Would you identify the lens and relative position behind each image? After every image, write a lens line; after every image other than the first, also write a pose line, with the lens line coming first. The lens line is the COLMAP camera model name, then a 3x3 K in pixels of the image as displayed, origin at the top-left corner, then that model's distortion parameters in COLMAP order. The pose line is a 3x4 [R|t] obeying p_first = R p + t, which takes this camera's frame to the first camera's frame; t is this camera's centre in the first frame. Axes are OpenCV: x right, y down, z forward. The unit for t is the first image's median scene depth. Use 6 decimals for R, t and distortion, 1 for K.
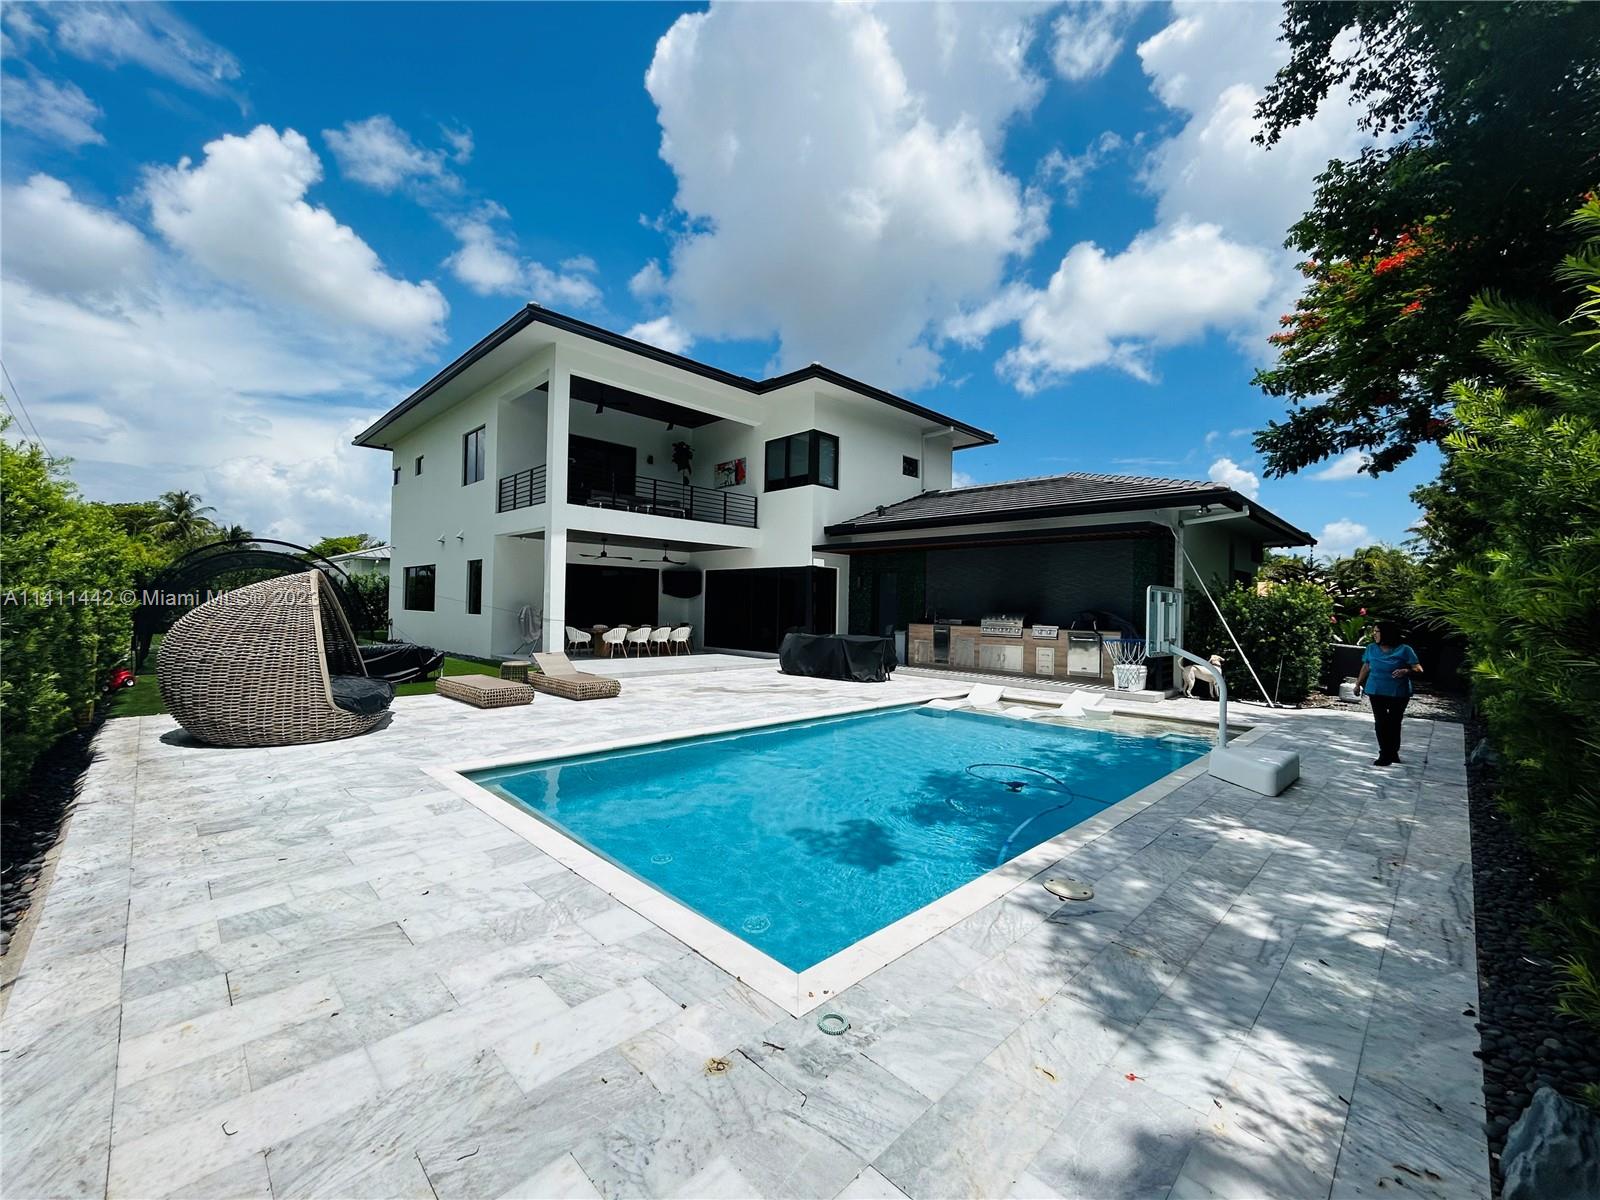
lens RADIAL K [[646.7, 0, 800.0], [0, 646.7, 600.0], [0, 0, 1]] dist [-0.000813, 0.000056]
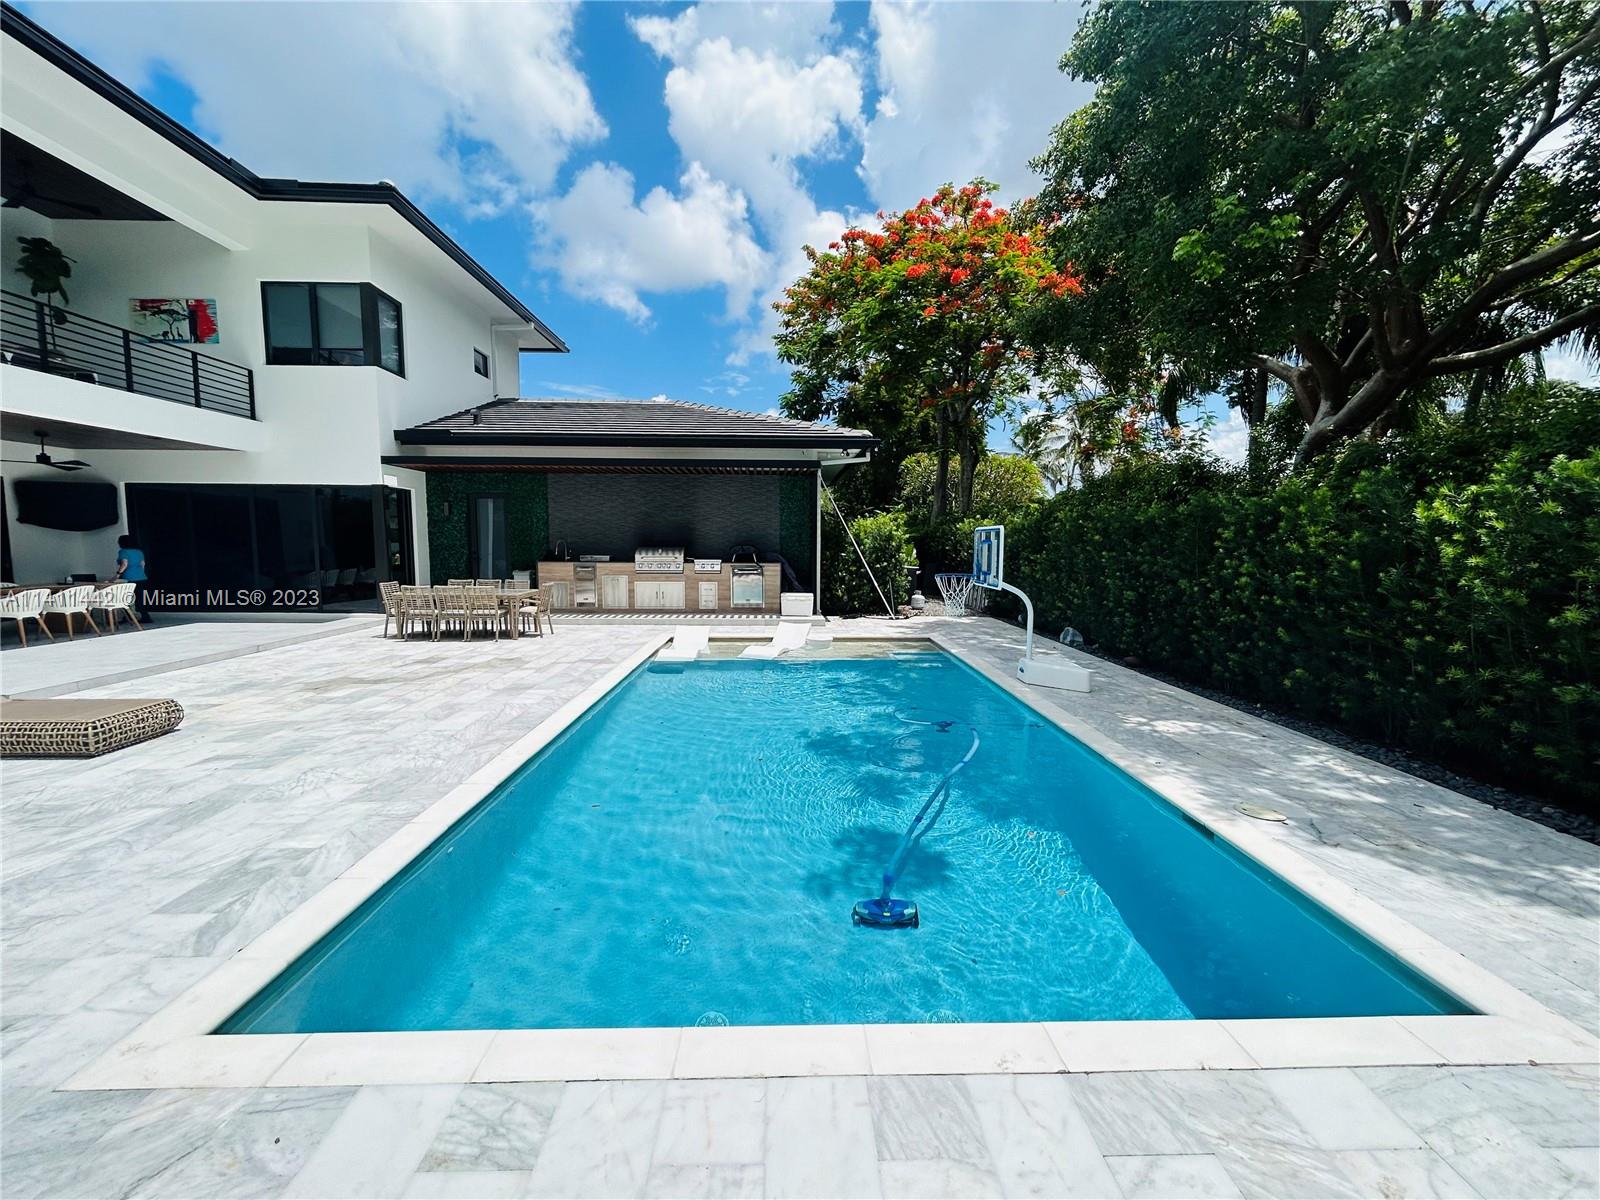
lens RADIAL K [[646.7, 0, 800.0], [0, 646.7, 600.0], [0, 0, 1]] dist [-0.000813, 0.000056]
pose [[0.688077, -0.082135, 0.720974, -0.187477], [0.000699, 0.993648, 0.112531, -0.007317], [-0.725637, -0.076926, 0.683764, 0.179733]]
